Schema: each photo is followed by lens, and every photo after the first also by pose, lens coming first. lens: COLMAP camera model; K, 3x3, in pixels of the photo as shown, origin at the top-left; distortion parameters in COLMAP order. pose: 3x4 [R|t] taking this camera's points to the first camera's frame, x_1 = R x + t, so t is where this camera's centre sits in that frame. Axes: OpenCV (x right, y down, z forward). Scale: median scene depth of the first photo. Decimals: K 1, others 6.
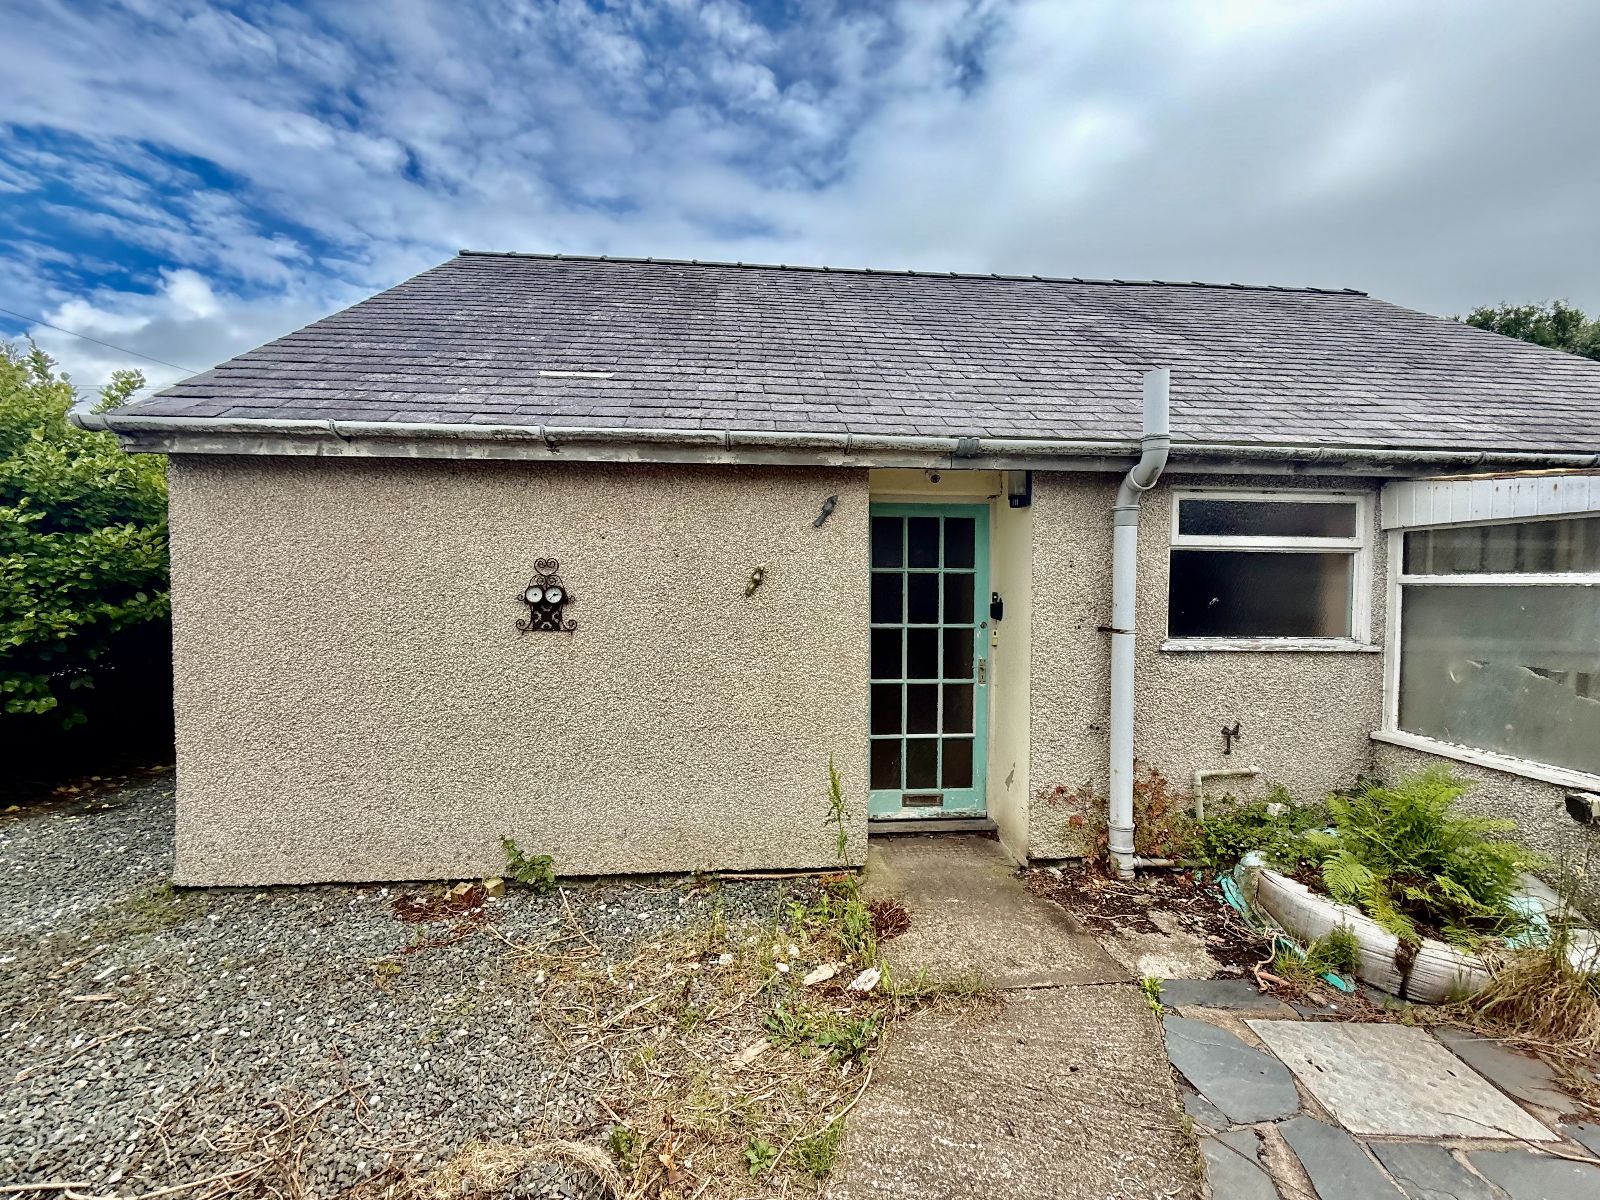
lens RADIAL K [[631.8, 0, 807.3], [0, 631.8, 597.8], [0, 0, 1]] dist [-0.002170, 0.001167]
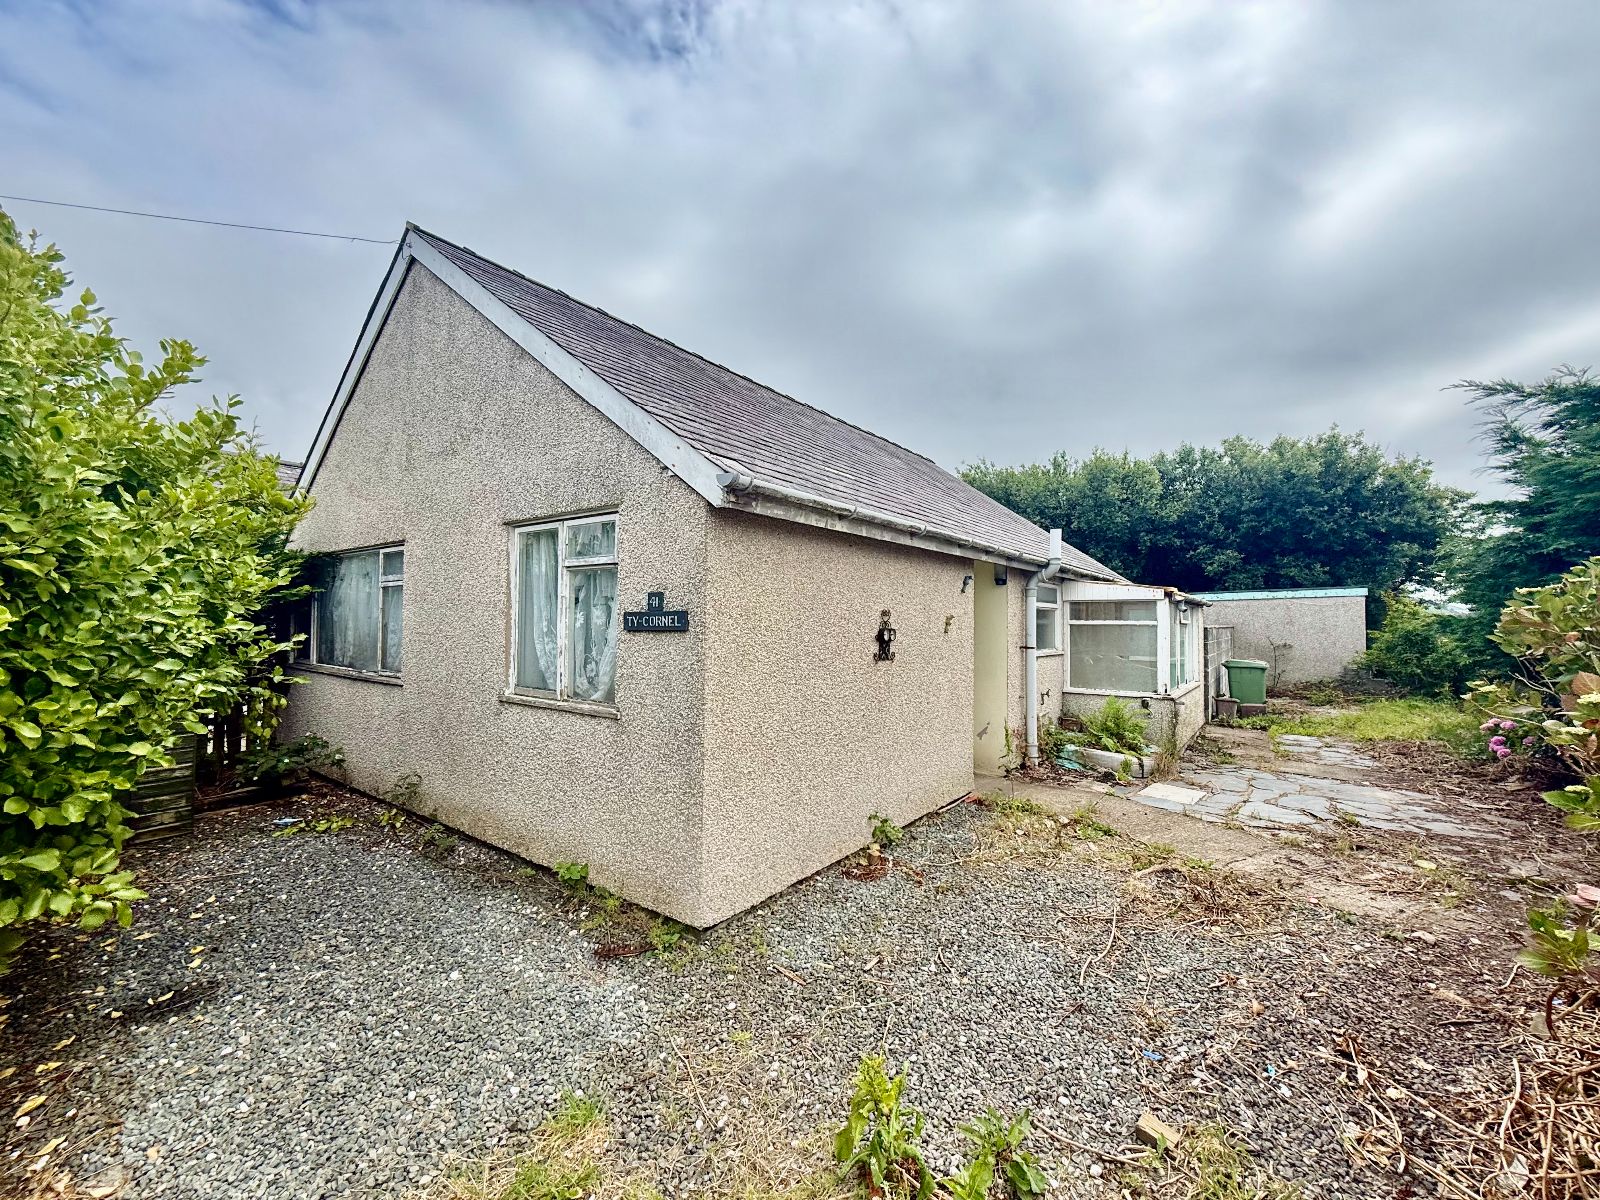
lens RADIAL K [[631.8, 0, 799.5], [0, 631.8, 601.5], [0, 0, 1]] dist [-0.002170, 0.001167]
pose [[0.673212, 0.021643, 0.739133, -1.573591], [0.013815, 0.999029, -0.041835, -0.022744], [-0.739321, 0.038375, 0.672259, 0.174216]]
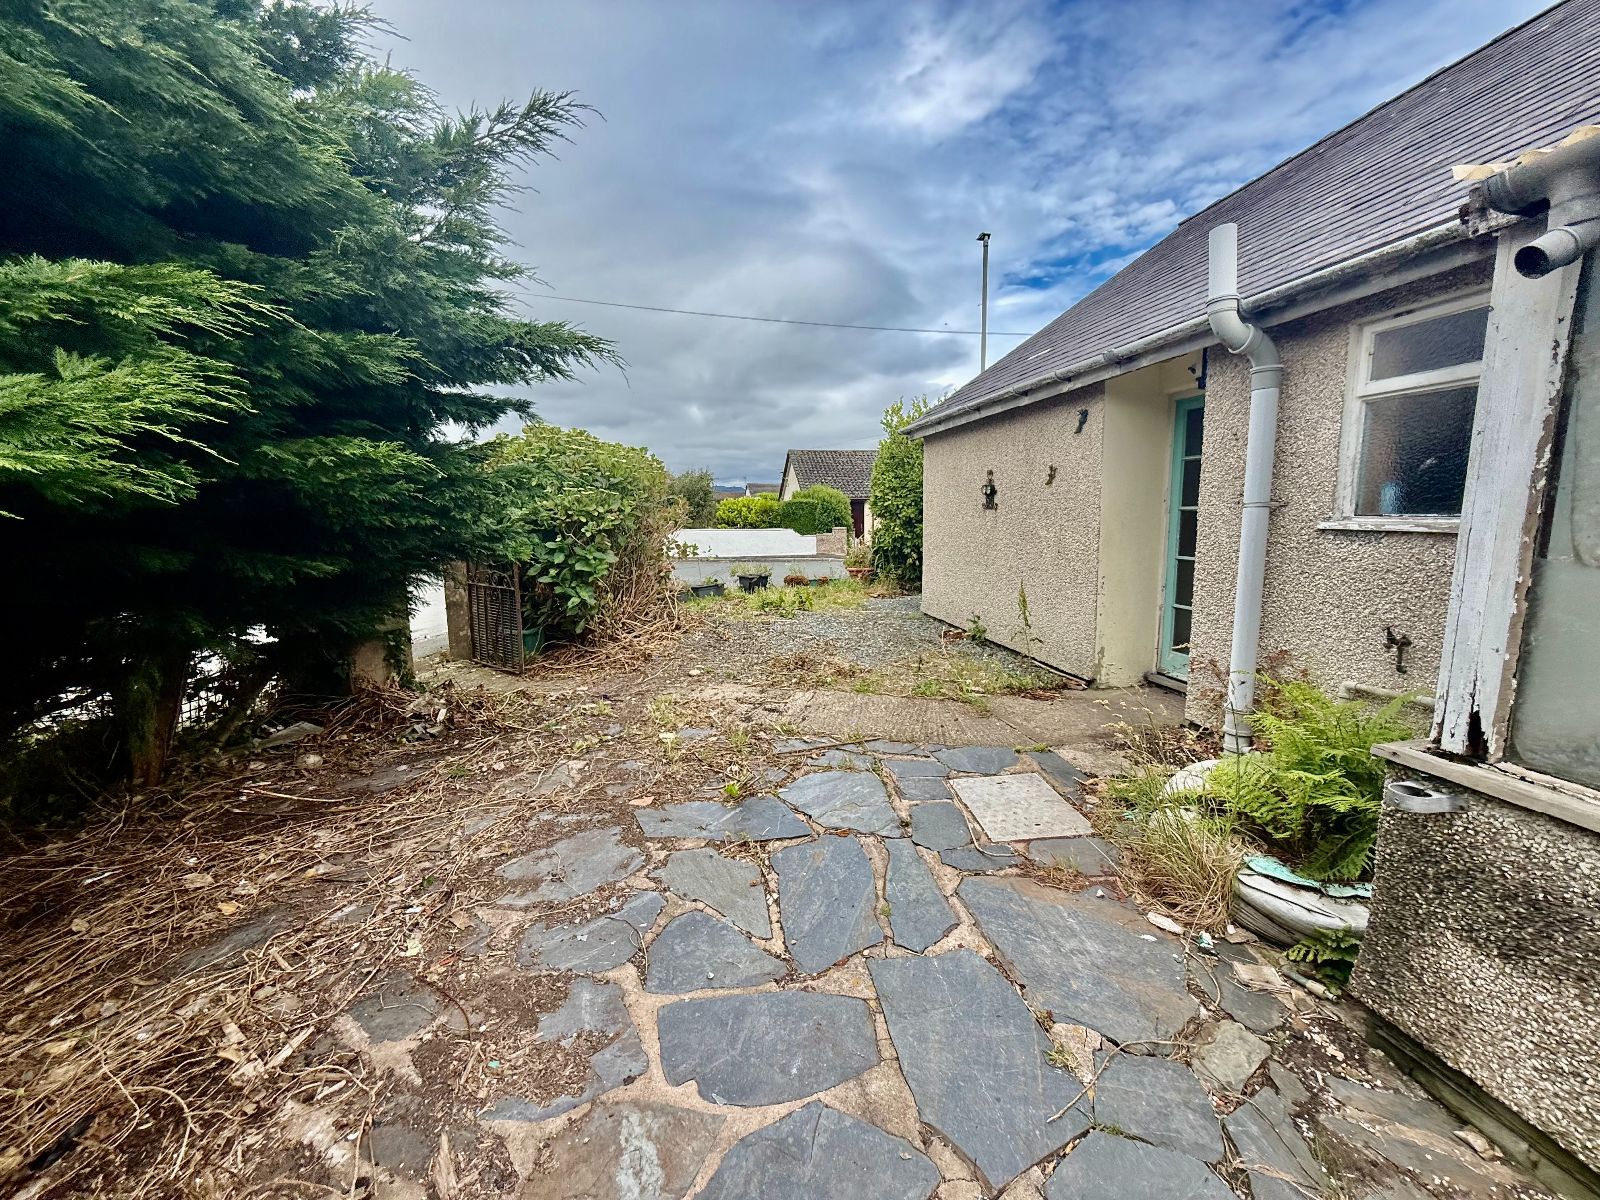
lens RADIAL K [[631.8, 0, 803.6], [0, 631.8, 599.6], [0, 0, 1]] dist [-0.002170, 0.001167]
pose [[0.108716, 0.132833, -0.985158, 1.394755], [-0.011429, 0.991133, 0.132378, 0.075602], [0.994007, -0.003133, 0.109270, 0.237561]]
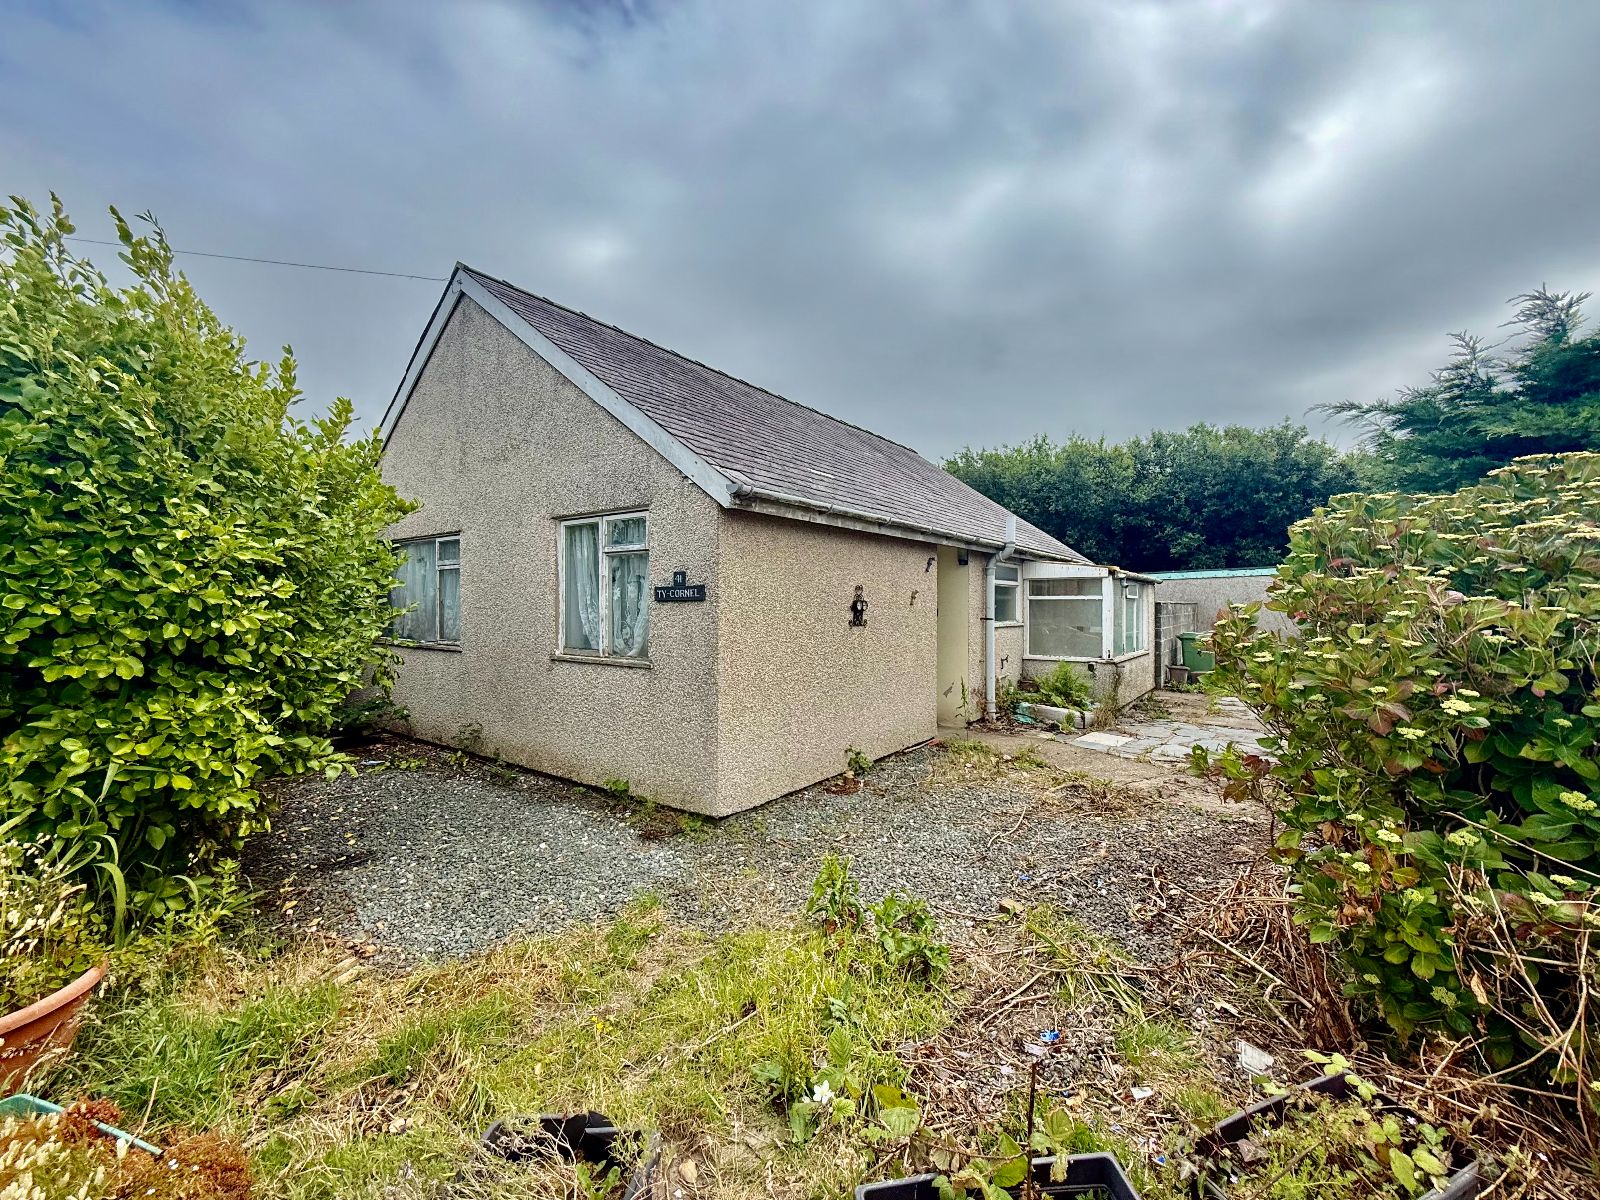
lens RADIAL K [[631.8, 0, 800.6], [0, 631.8, 597.6], [0, 0, 1]] dist [-0.002170, 0.001167]
pose [[0.666319, 0.001525, 0.745665, -1.814664], [0.020768, 0.999572, -0.020602, 0.005555], [-0.745377, 0.029213, 0.666003, -0.063389]]
